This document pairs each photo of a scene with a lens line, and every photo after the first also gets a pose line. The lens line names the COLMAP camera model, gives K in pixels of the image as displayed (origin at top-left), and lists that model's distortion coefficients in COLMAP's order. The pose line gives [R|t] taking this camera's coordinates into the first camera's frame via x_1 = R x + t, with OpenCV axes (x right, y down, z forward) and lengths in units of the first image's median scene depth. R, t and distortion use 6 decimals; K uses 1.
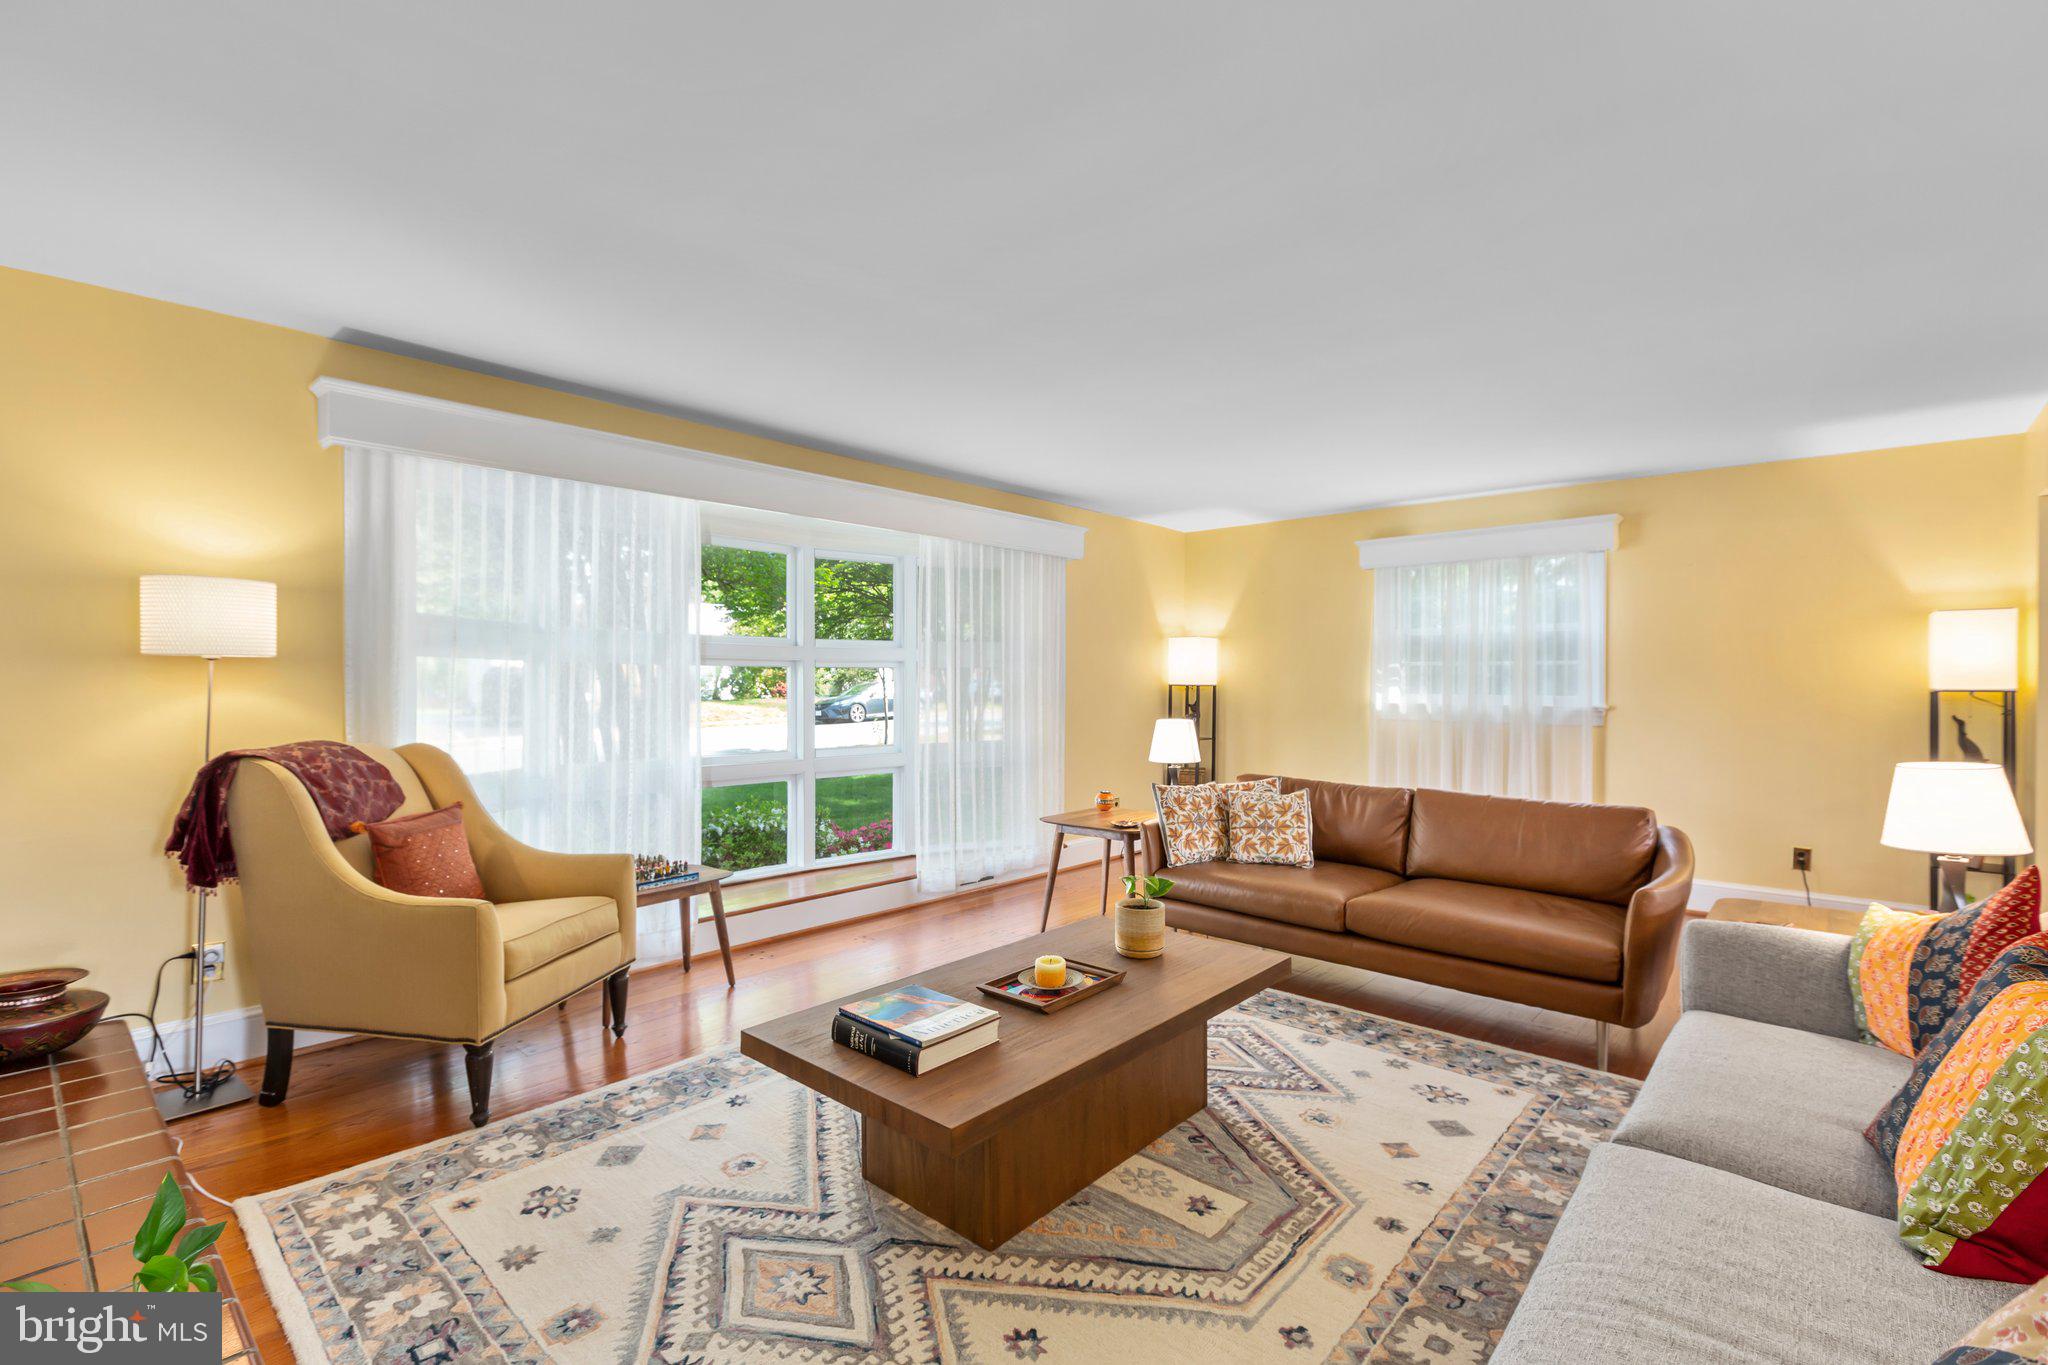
lens RADIAL K [[906.7, 0, 1005.7], [0, 906.7, 676.2], [0, 0, 1]] dist [-0.004161, -0.001537]
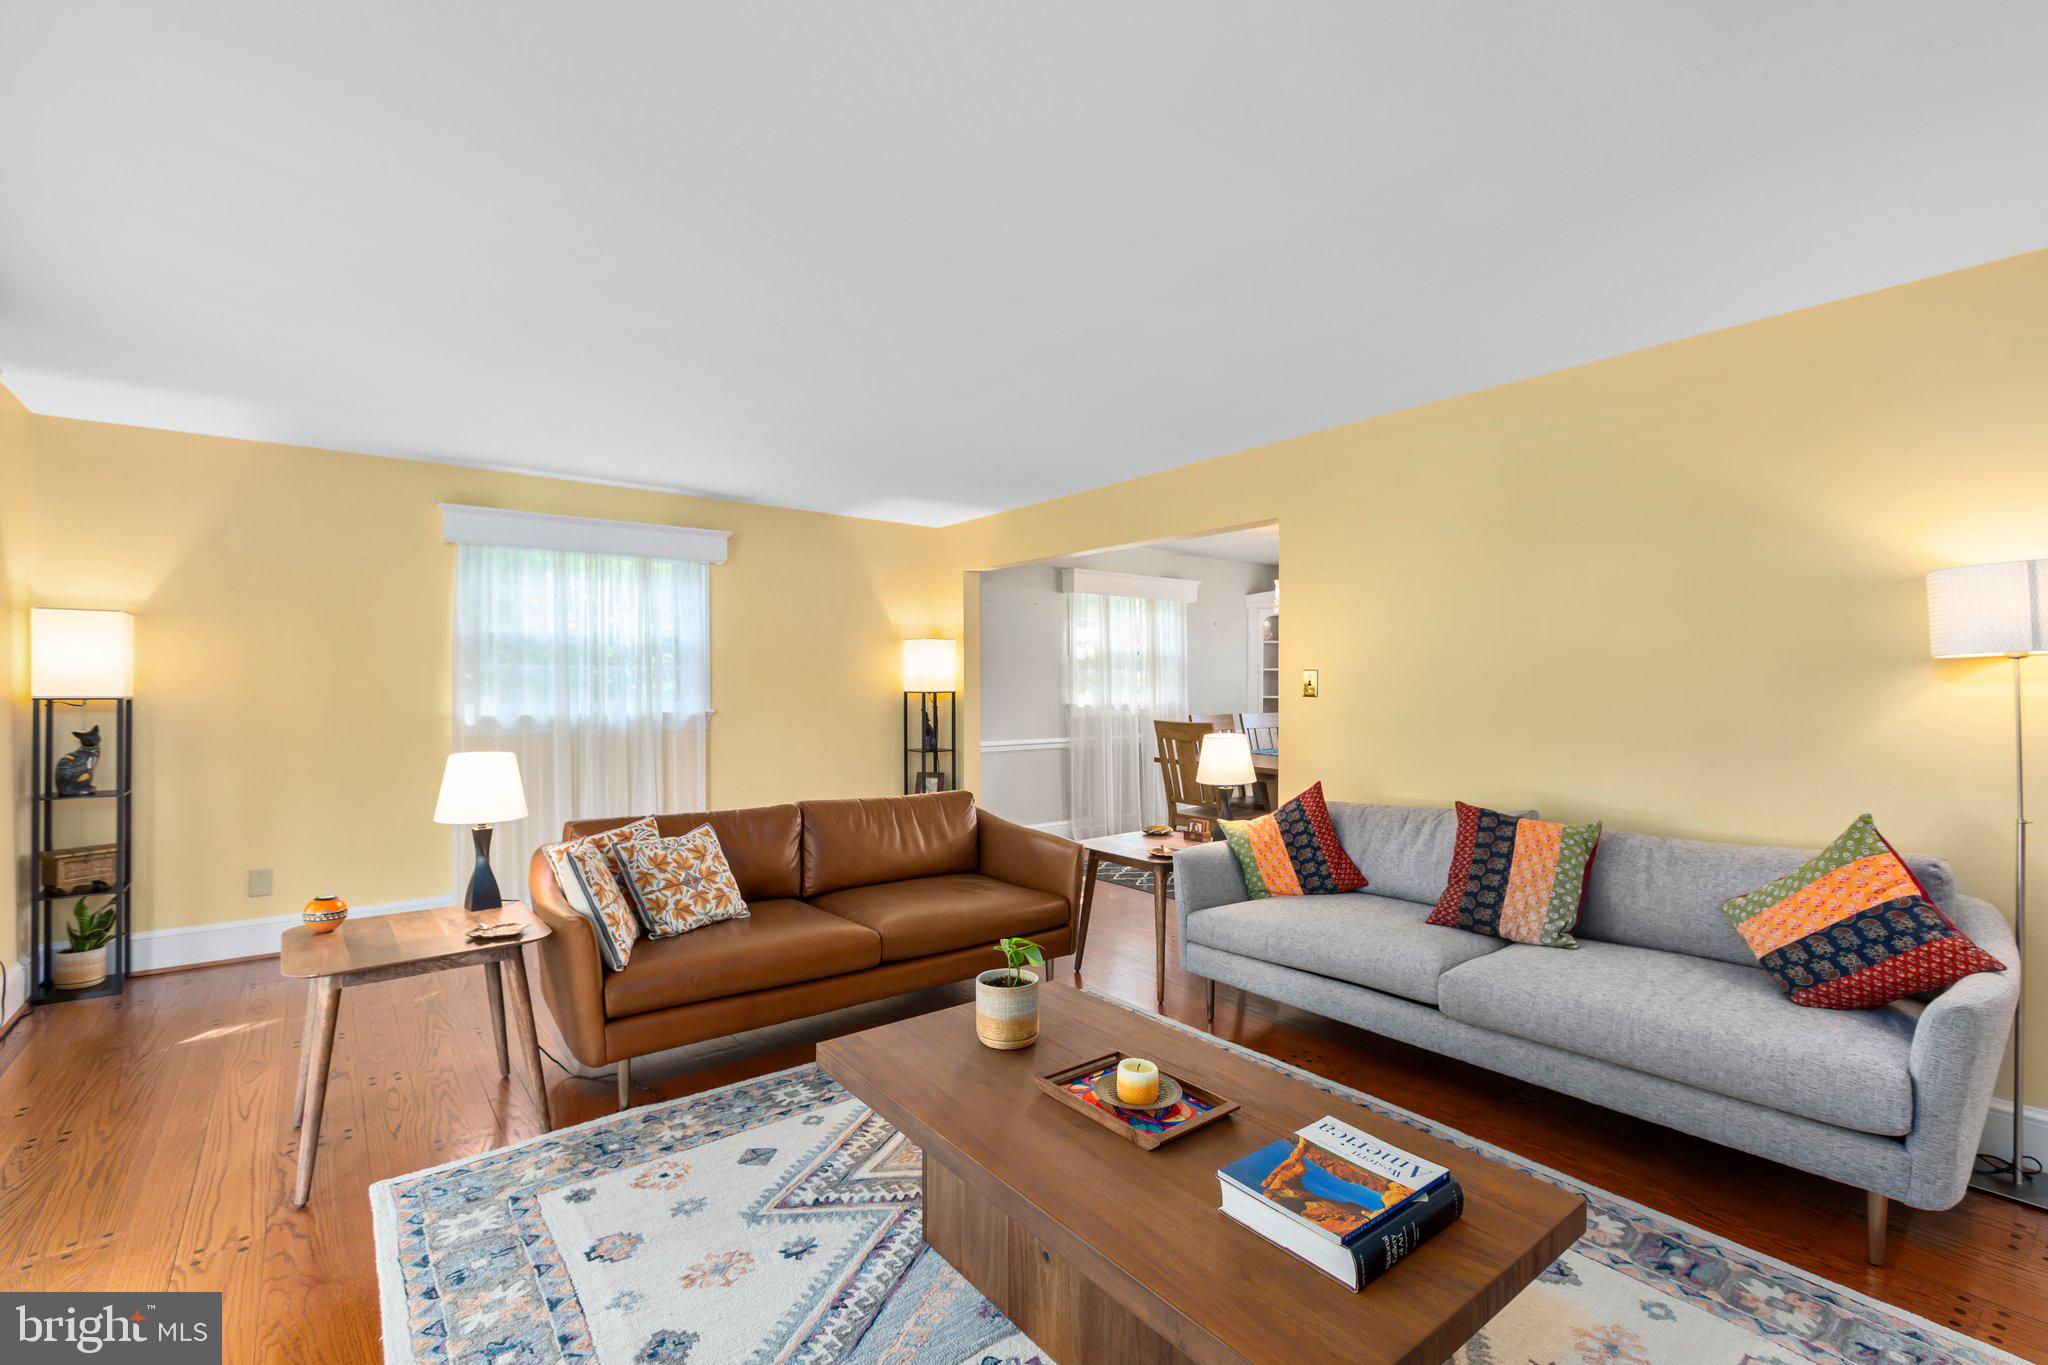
lens RADIAL K [[906.7, 0, 1020.2], [0, 906.7, 682.5], [0, 0, 1]] dist [-0.004161, -0.001537]
pose [[0.167784, 0.001437, 0.985823, -0.409942], [-0.000820, 0.999999, -0.001318, 0.002247], [-0.985823, -0.000588, 0.167785, 0.597364]]
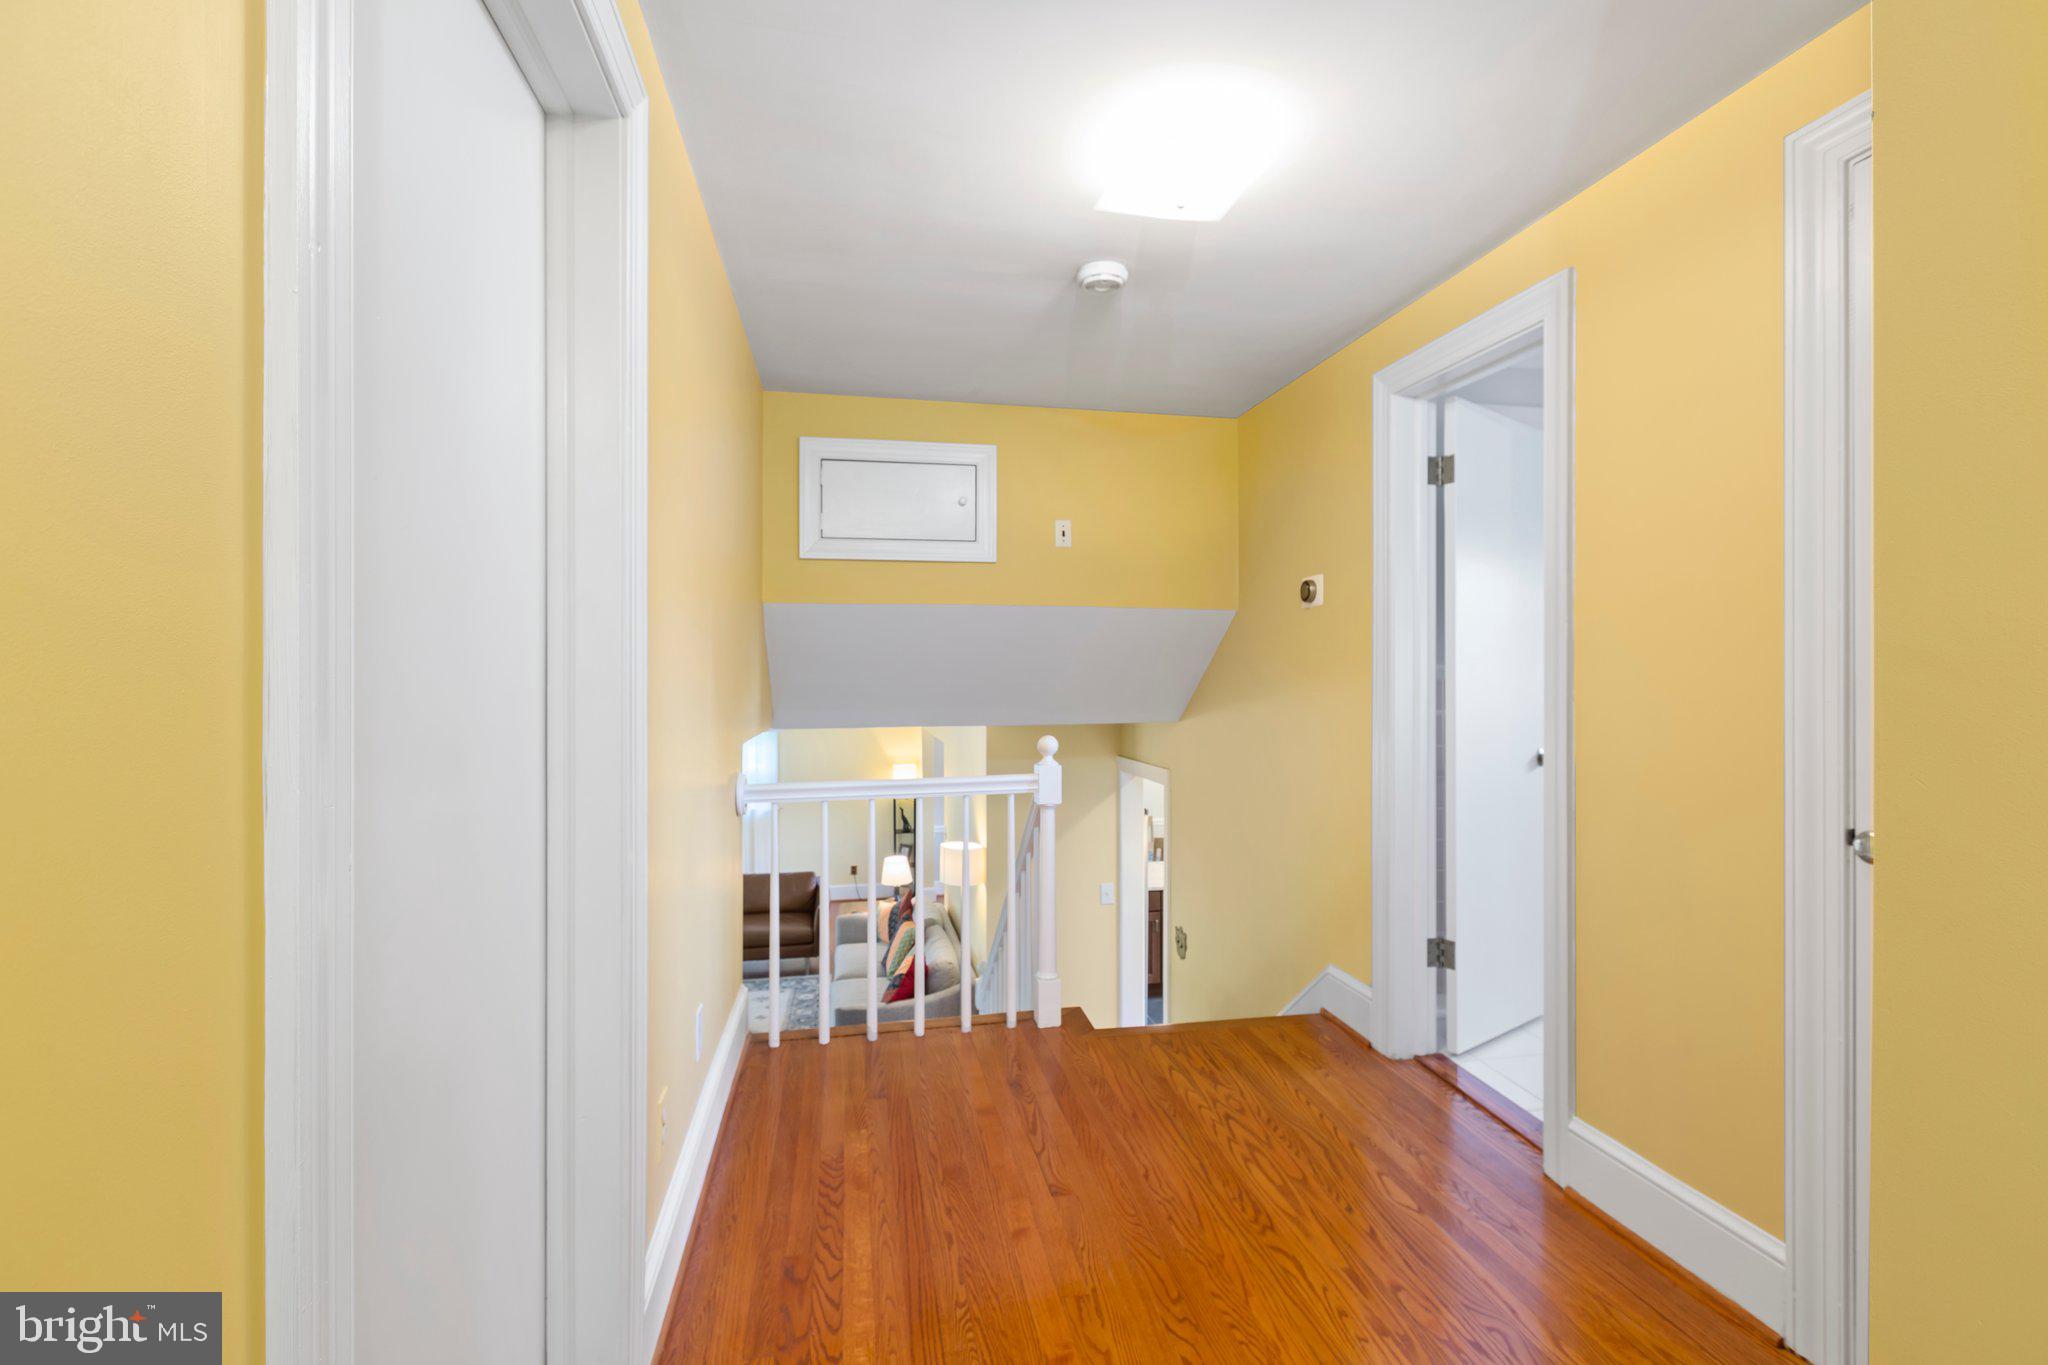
lens RADIAL K [[906.7, 0, 1024.9], [0, 906.7, 676.7], [0, 0, 1]] dist [-0.004161, -0.001537]
pose [[0.588328, 0.001147, 0.808621, -0.819463], [0.000228, 0.999999, -0.001585, -0.322685], [-0.808622, 0.001117, 0.588327, -0.799959]]
